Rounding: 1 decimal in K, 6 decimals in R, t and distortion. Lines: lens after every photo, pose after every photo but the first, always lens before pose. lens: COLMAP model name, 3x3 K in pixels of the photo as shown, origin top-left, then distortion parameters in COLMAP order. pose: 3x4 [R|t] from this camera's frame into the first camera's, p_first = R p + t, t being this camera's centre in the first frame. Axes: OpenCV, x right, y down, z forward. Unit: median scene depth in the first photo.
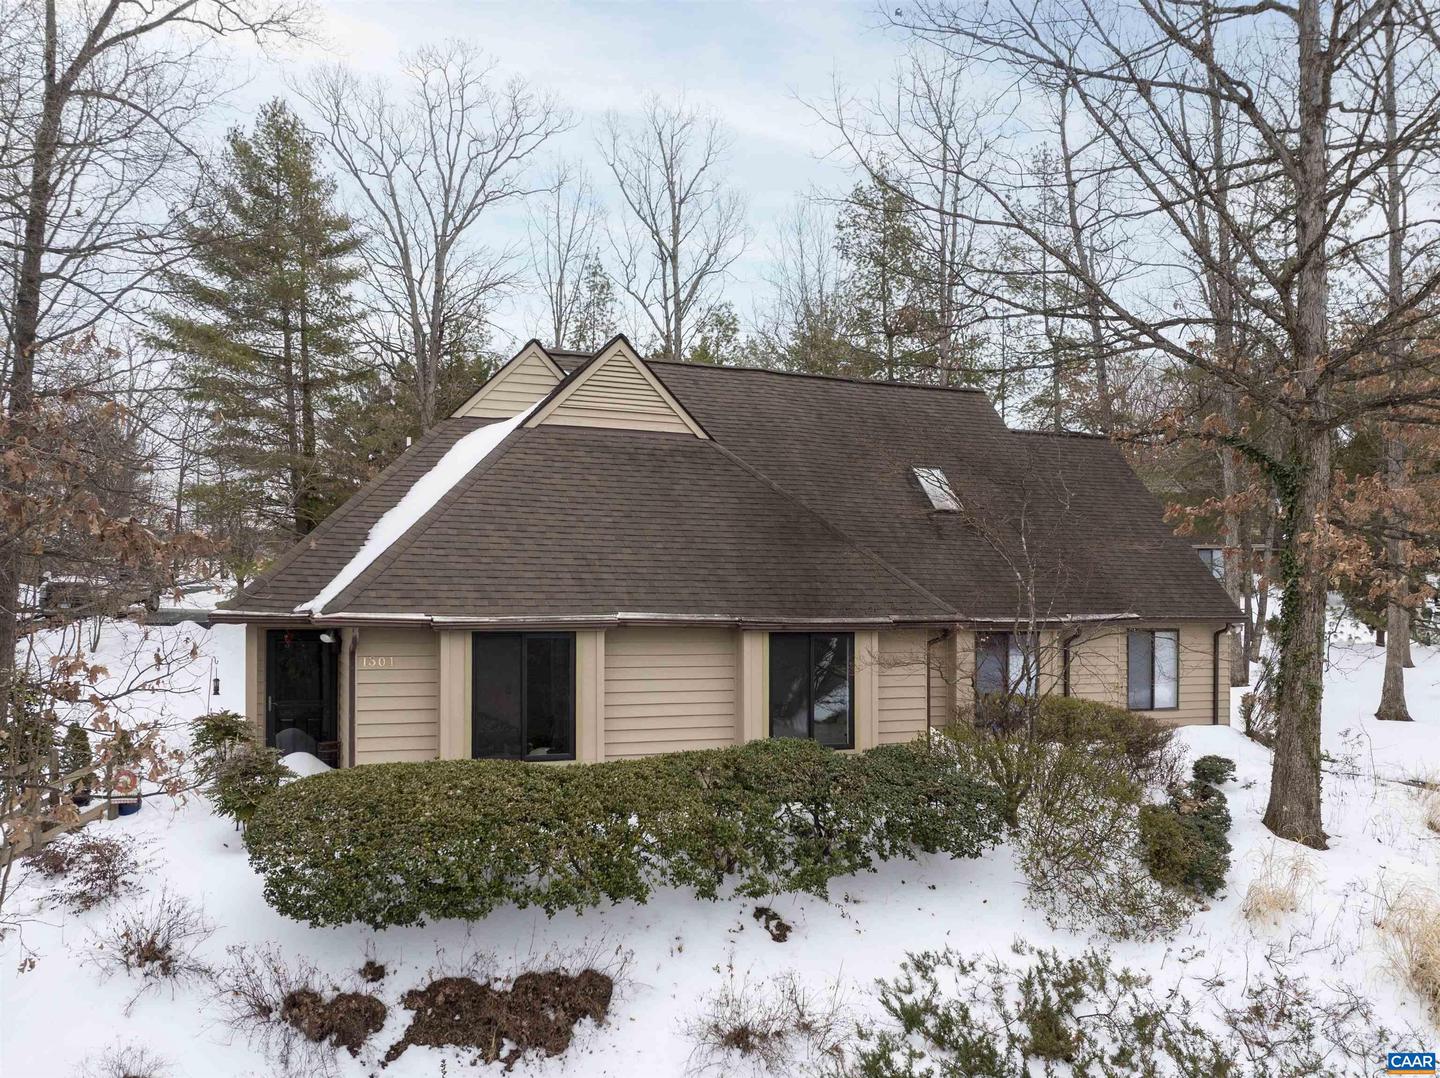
lens RADIAL K [[1188.5, 0, 748.9], [0, 1188.5, 580.6], [0, 0, 1]] dist [-0.036985, -0.001650]
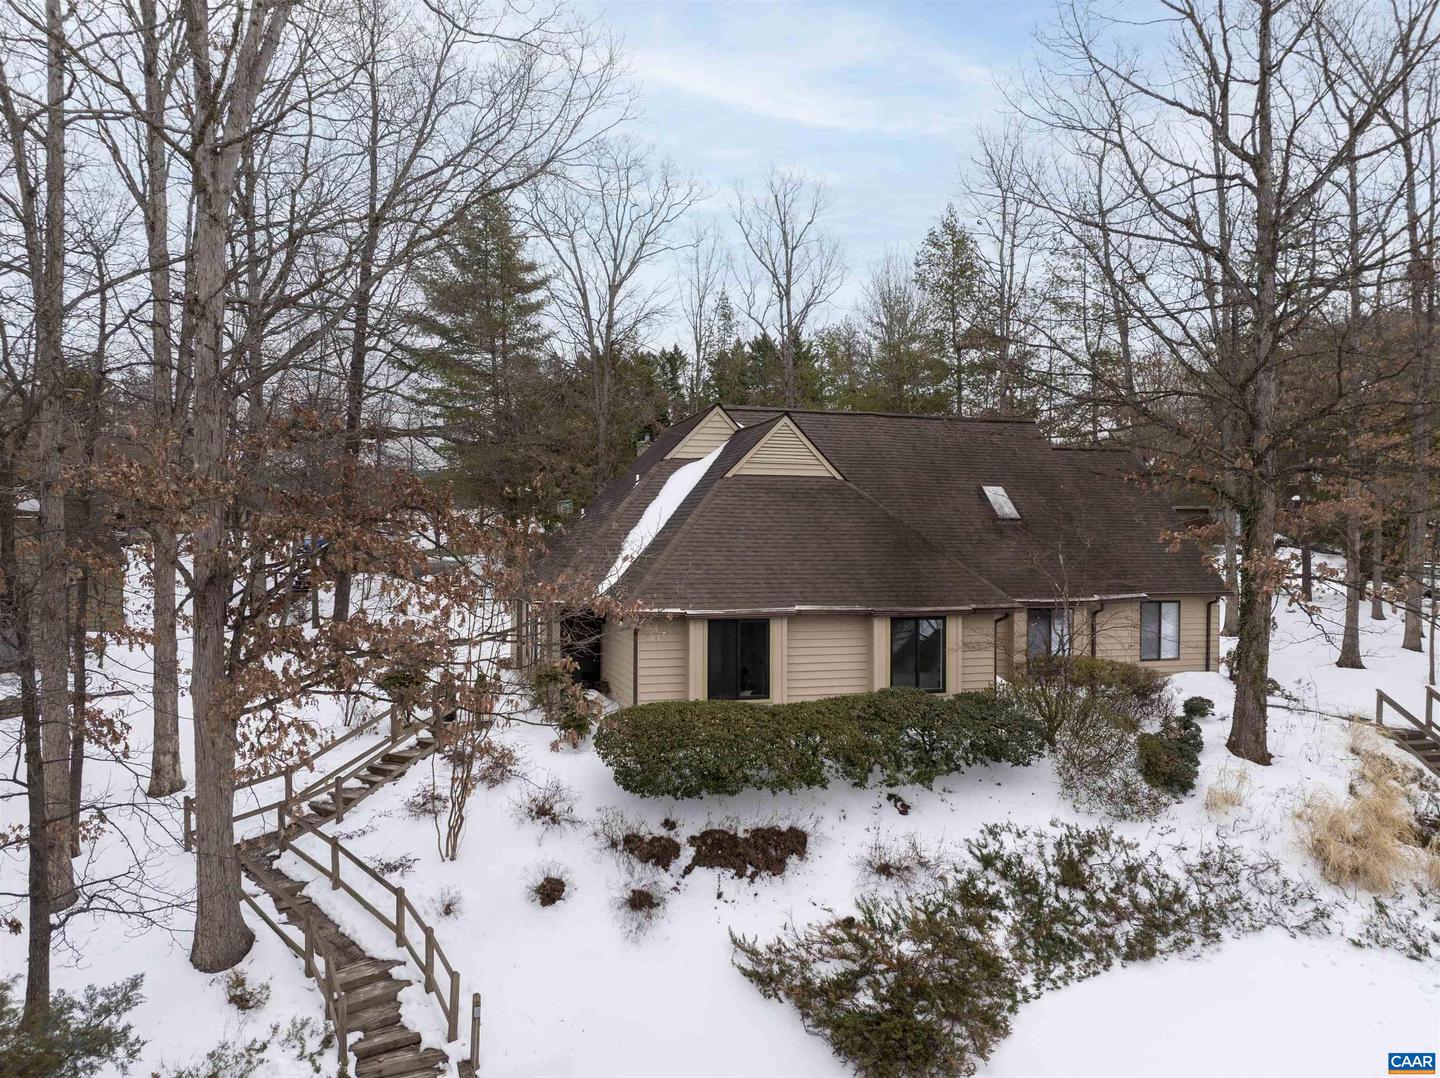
lens RADIAL K [[1062.2, 0, 696.6], [0, 1062.2, 531.5], [0, 0, 1]] dist [-0.042862, -0.004311]
pose [[0.993580, 0.000964, -0.113124, -0.084022], [0.001546, 0.999755, 0.022099, -0.105978], [0.113118, -0.022132, 0.993335, -0.422494]]
